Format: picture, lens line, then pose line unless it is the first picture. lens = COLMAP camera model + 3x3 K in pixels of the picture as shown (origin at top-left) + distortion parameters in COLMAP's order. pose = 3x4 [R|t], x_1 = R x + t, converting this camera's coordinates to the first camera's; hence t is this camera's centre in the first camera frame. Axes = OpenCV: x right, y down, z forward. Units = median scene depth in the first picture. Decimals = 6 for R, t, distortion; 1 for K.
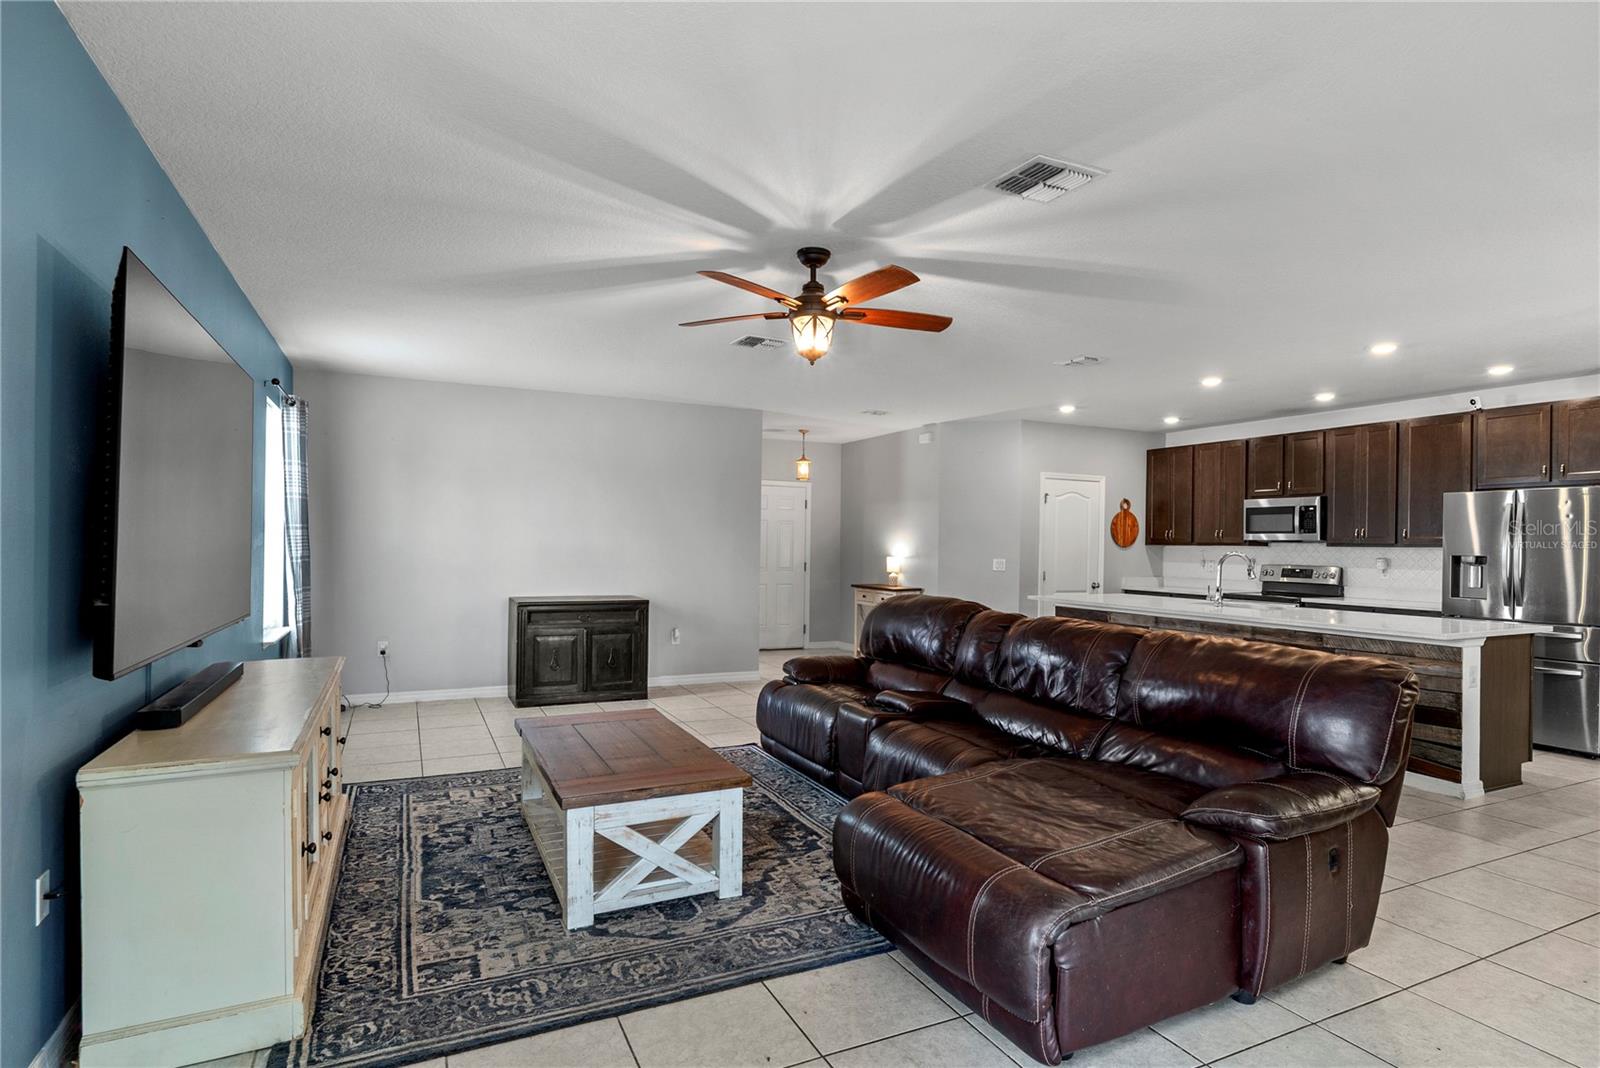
lens RADIAL K [[830.0, 0, 797.8], [0, 830.0, 544.6], [0, 0, 1]] dist [-0.003845, -0.000551]
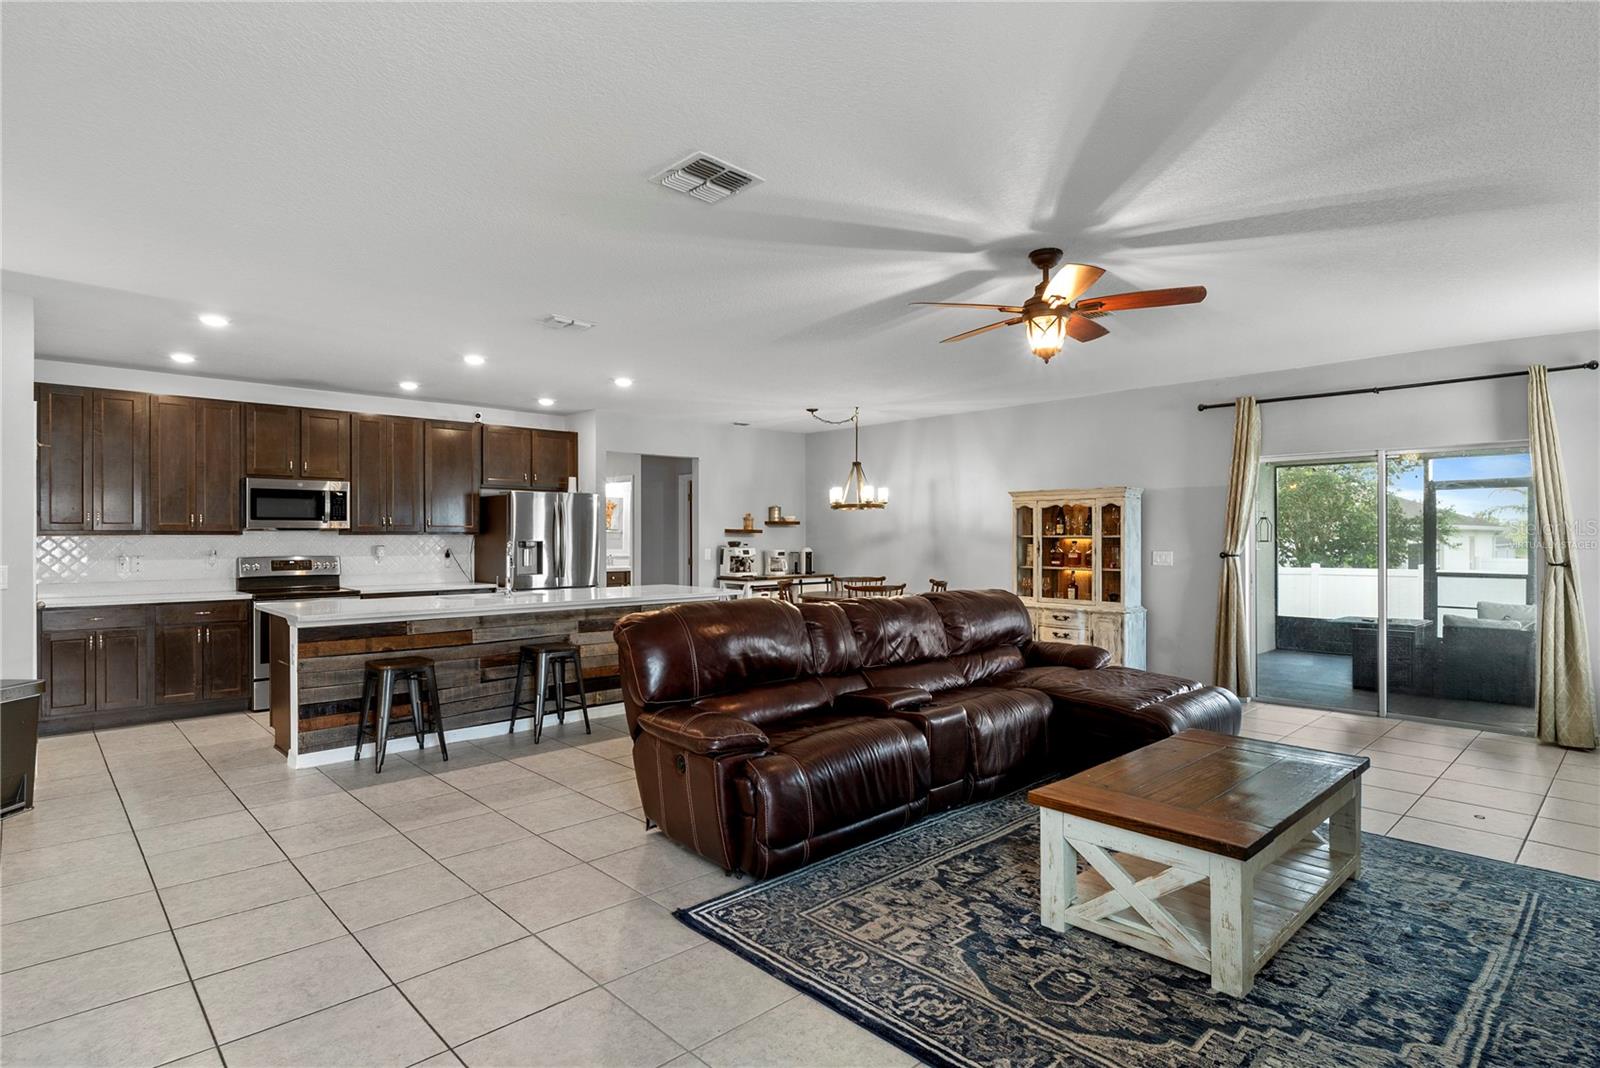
lens RADIAL K [[830.0, 0, 798.4], [0, 830.0, 534.1], [0, 0, 1]] dist [-0.003845, -0.000551]
pose [[-0.312603, -0.007191, 0.949857, -0.449794], [-0.001141, 0.999973, 0.007195, -0.006262], [-0.949883, 0.001166, -0.312603, 0.841675]]
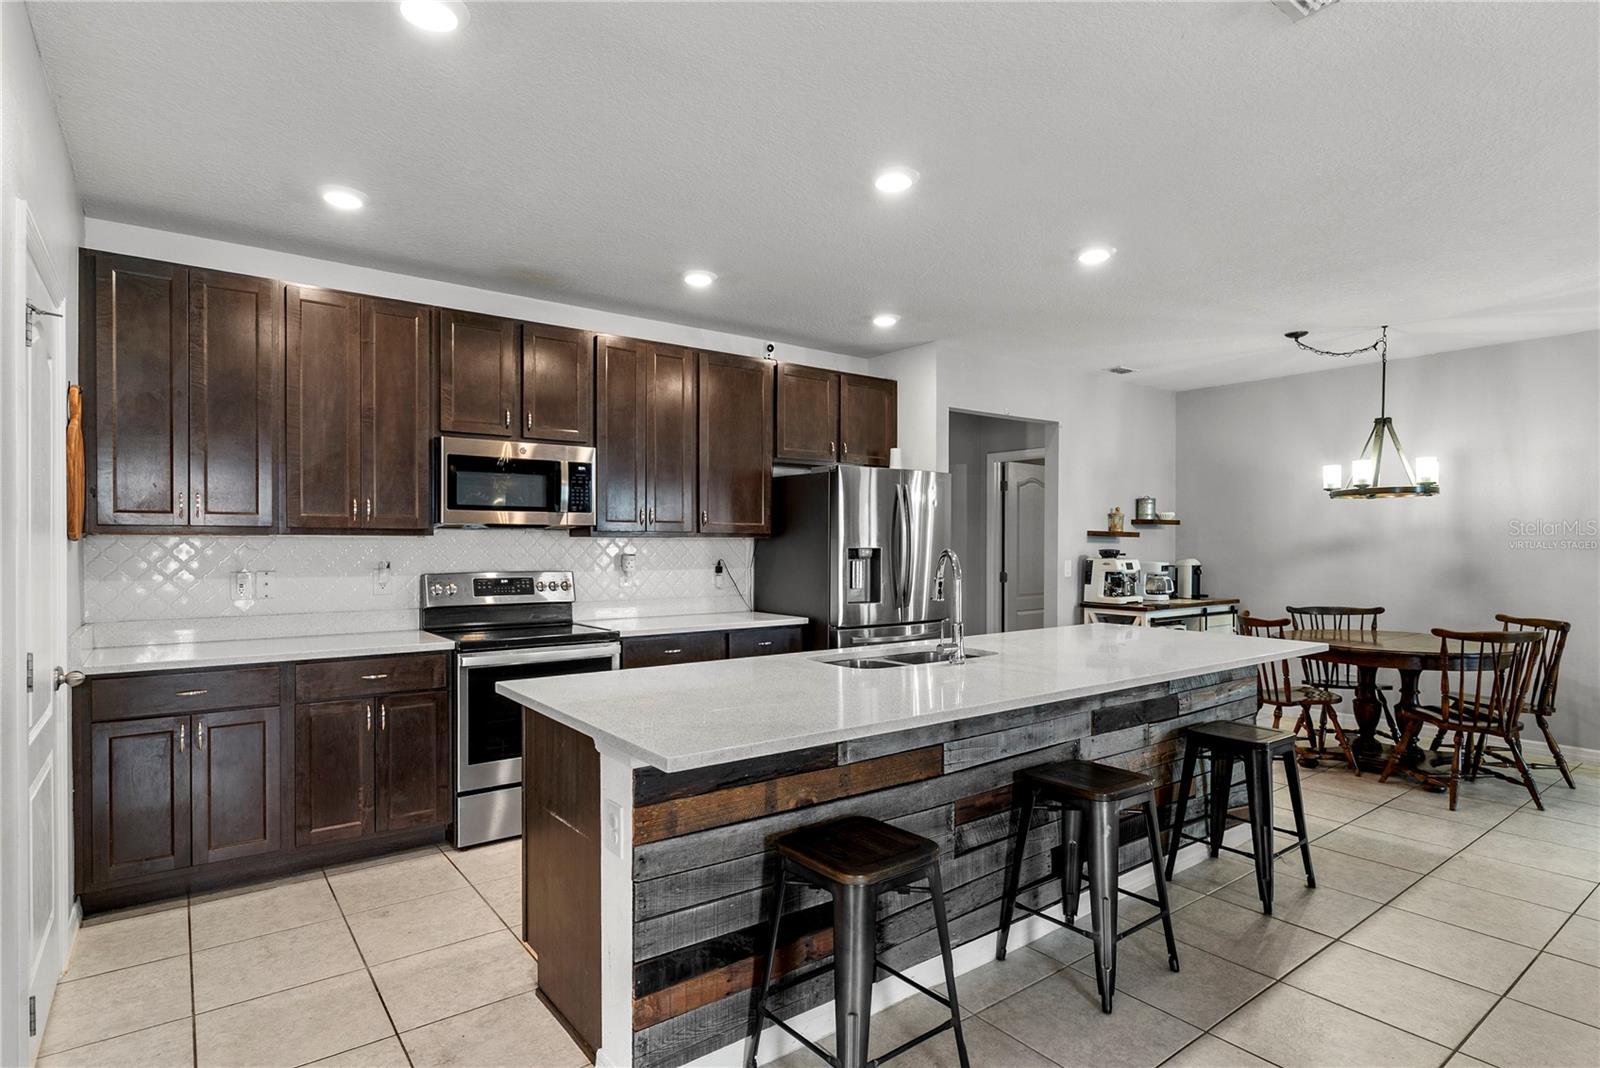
lens RADIAL K [[830.0, 0, 797.3], [0, 830.0, 546.6], [0, 0, 1]] dist [-0.003845, -0.000551]
pose [[-0.205522, -0.016179, 0.978519, 0.047925], [-0.004300, 0.999869, 0.015629, -0.000235], [-0.978643, -0.000996, -0.205564, 1.021742]]
